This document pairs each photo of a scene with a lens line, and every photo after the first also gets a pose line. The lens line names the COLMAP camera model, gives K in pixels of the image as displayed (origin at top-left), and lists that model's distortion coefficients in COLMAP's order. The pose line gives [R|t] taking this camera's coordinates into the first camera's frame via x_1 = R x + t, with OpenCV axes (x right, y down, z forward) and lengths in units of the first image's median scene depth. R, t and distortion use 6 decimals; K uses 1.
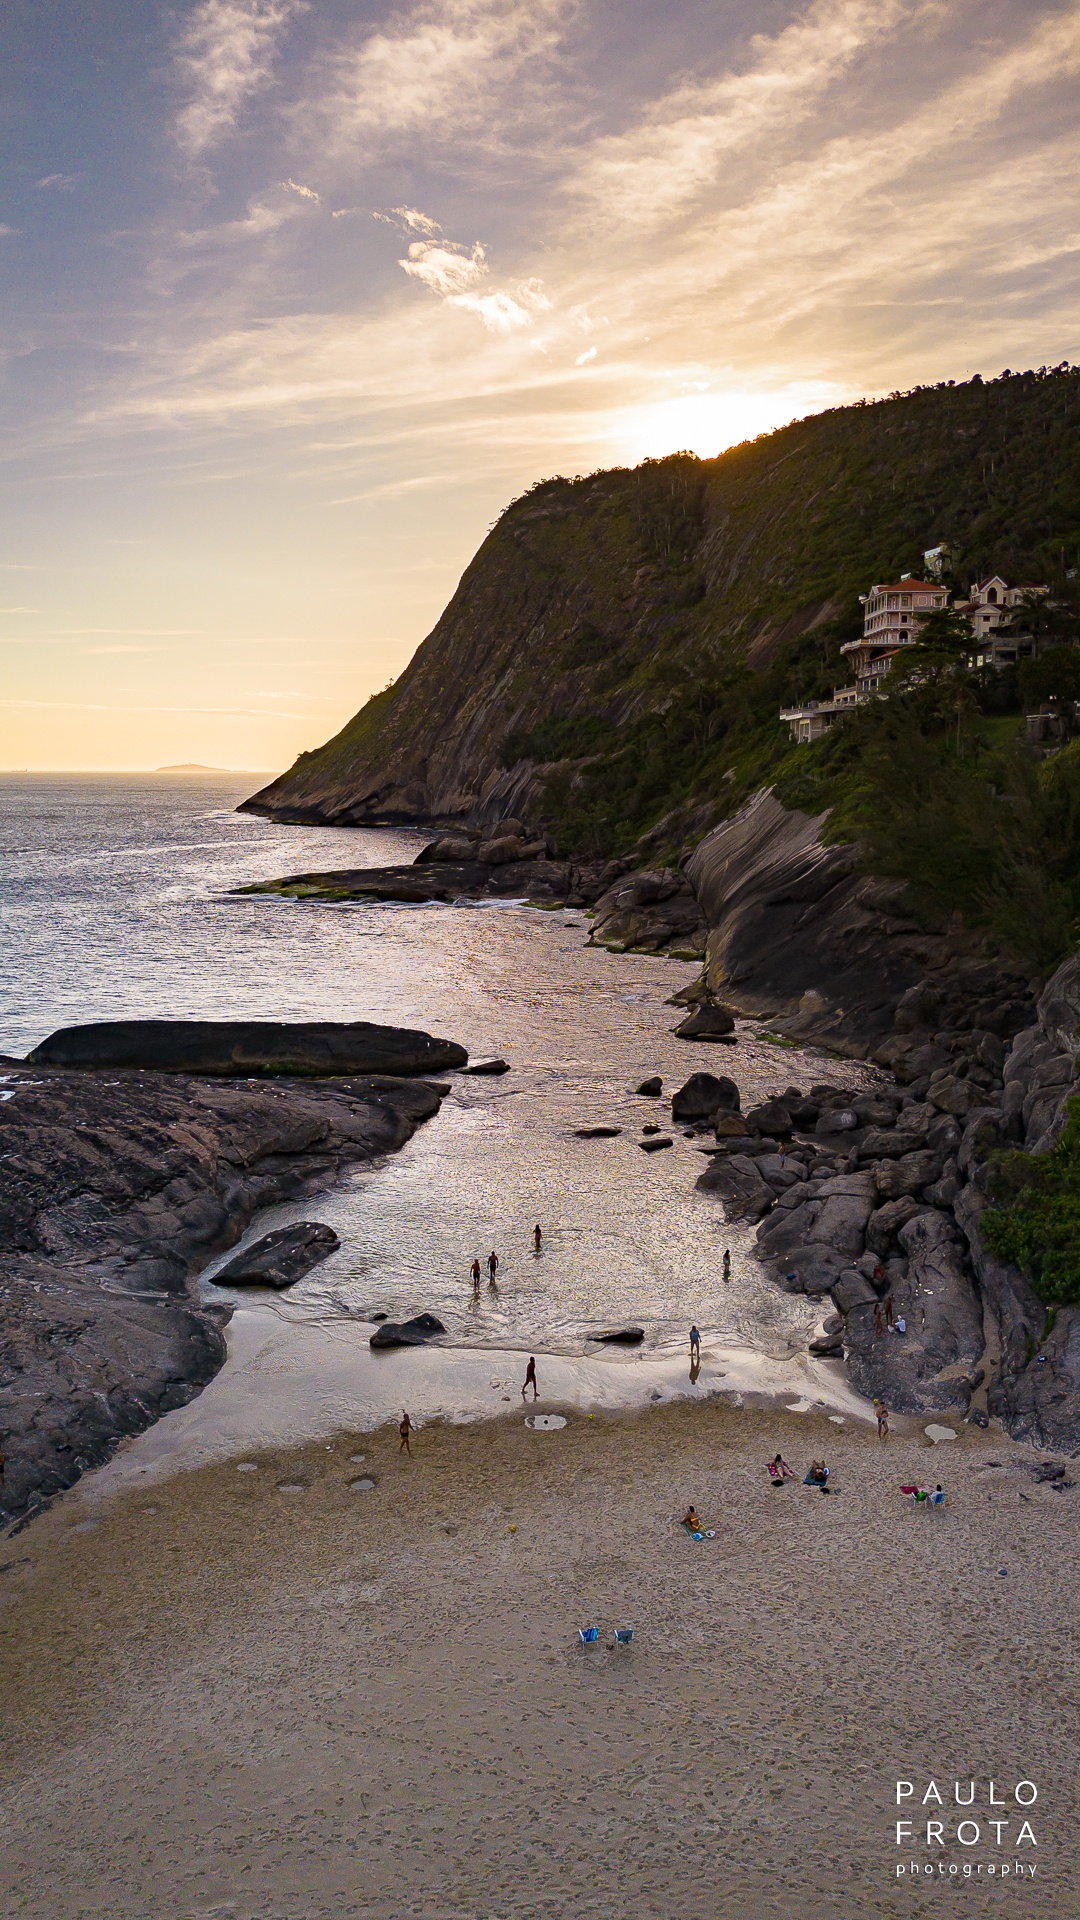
lens RADIAL K [[1399.1, 0, 541.6], [0, 1399.1, 952.0], [0, 0, 1]] dist [0.091228, -0.109414]
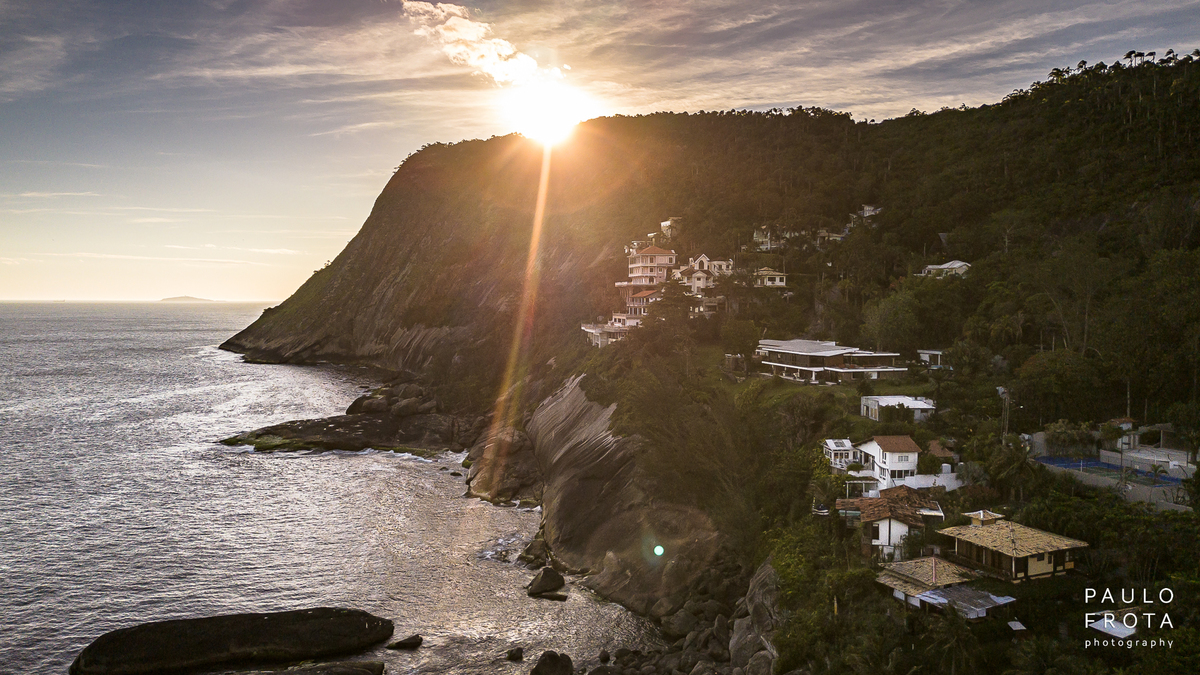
lens RADIAL K [[874.5, 0, 604.6], [0, 874.5, 336.9], [0, 0, 1]] dist [0.091228, -0.109414]
pose [[0.979968, -0.003885, 0.199118, -0.008234], [0.021100, 0.996208, -0.084408, -0.070021], [-0.198035, 0.086919, 0.976334, -0.007143]]
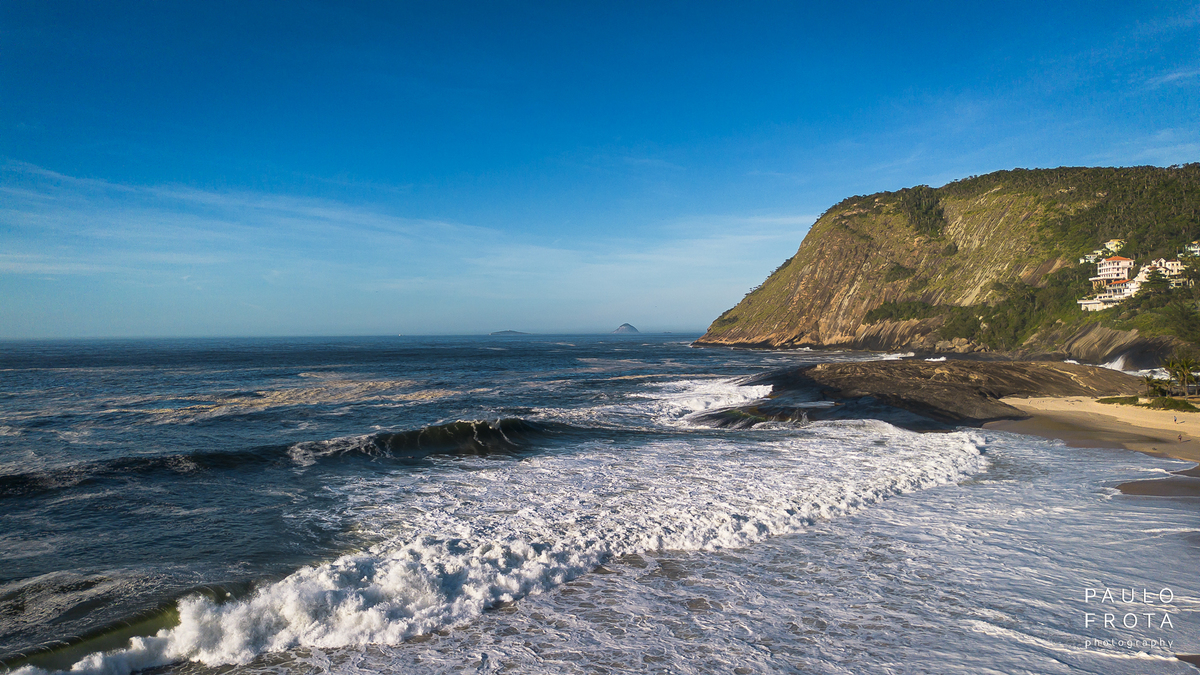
lens RADIAL K [[837.7, 0, 600.0], [0, 837.7, 337.5], [0, 0, 1]] dist [0.069291, -0.078171]
pose [[0.993109, -0.009424, -0.116818, -0.634829], [-0.004907, 0.992545, -0.121783, 0.133156], [0.117095, 0.121517, 0.985658, -0.898259]]
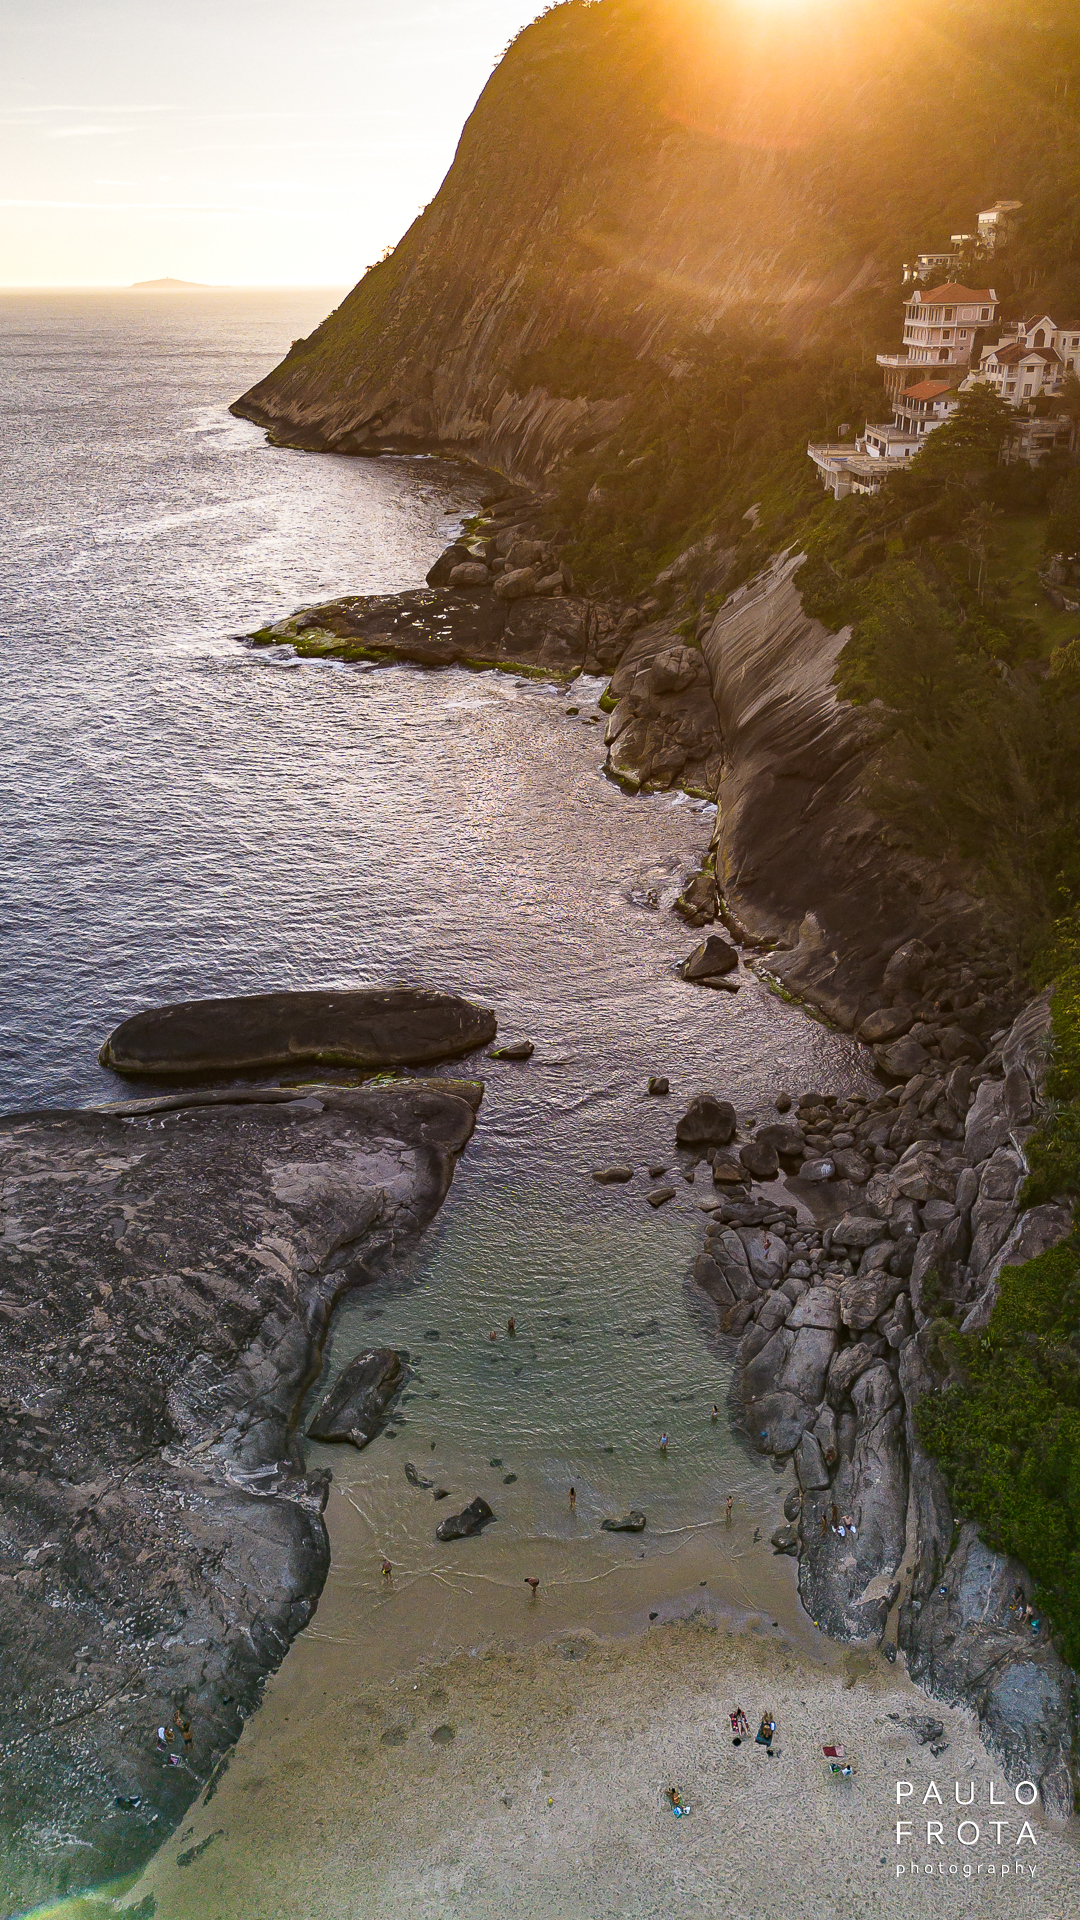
lens RADIAL K [[1399.1, 0, 541.6], [0, 1399.1, 952.0], [0, 0, 1]] dist [0.091228, -0.109414]
pose [[0.999880, -0.007831, -0.013344, -0.000533], [0.011594, 0.950337, 0.311006, -0.147487], [0.010246, -0.311123, 0.950314, -0.019104]]
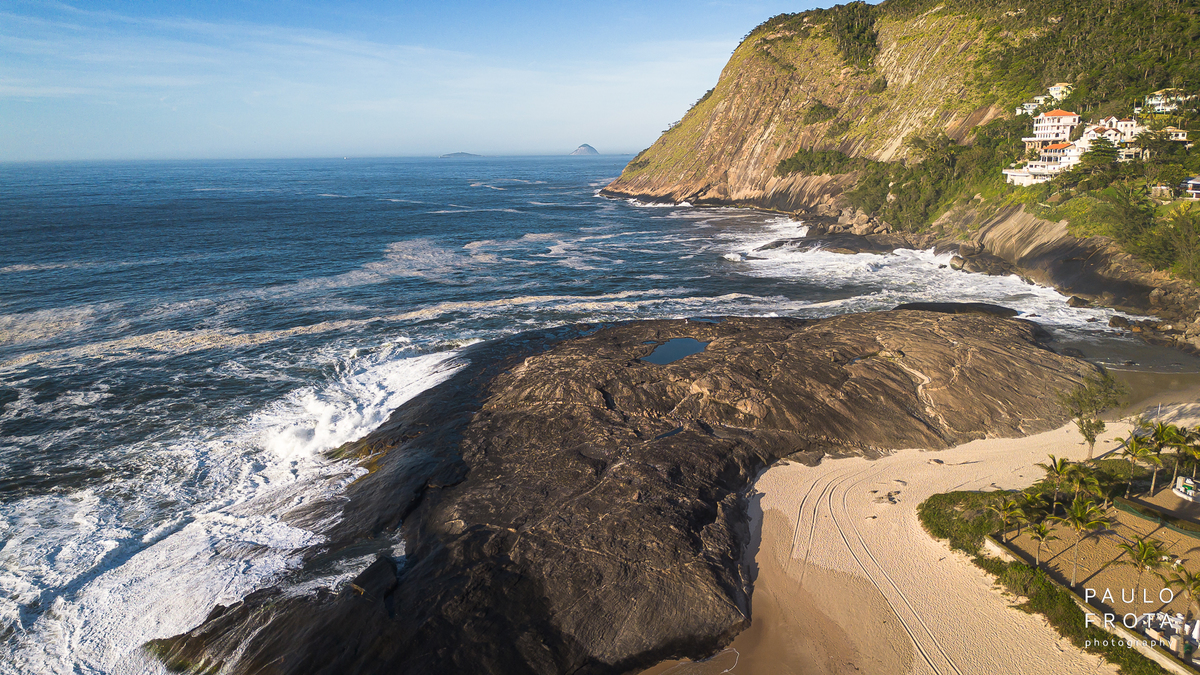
lens RADIAL K [[837.7, 0, 600.0], [0, 837.7, 337.5], [0, 0, 1]] dist [0.069291, -0.078171]
pose [[0.997158, -0.002693, -0.075287, -0.397690], [0.009408, 0.995990, 0.088972, -0.025453], [0.074745, -0.089427, 0.993185, -0.482171]]
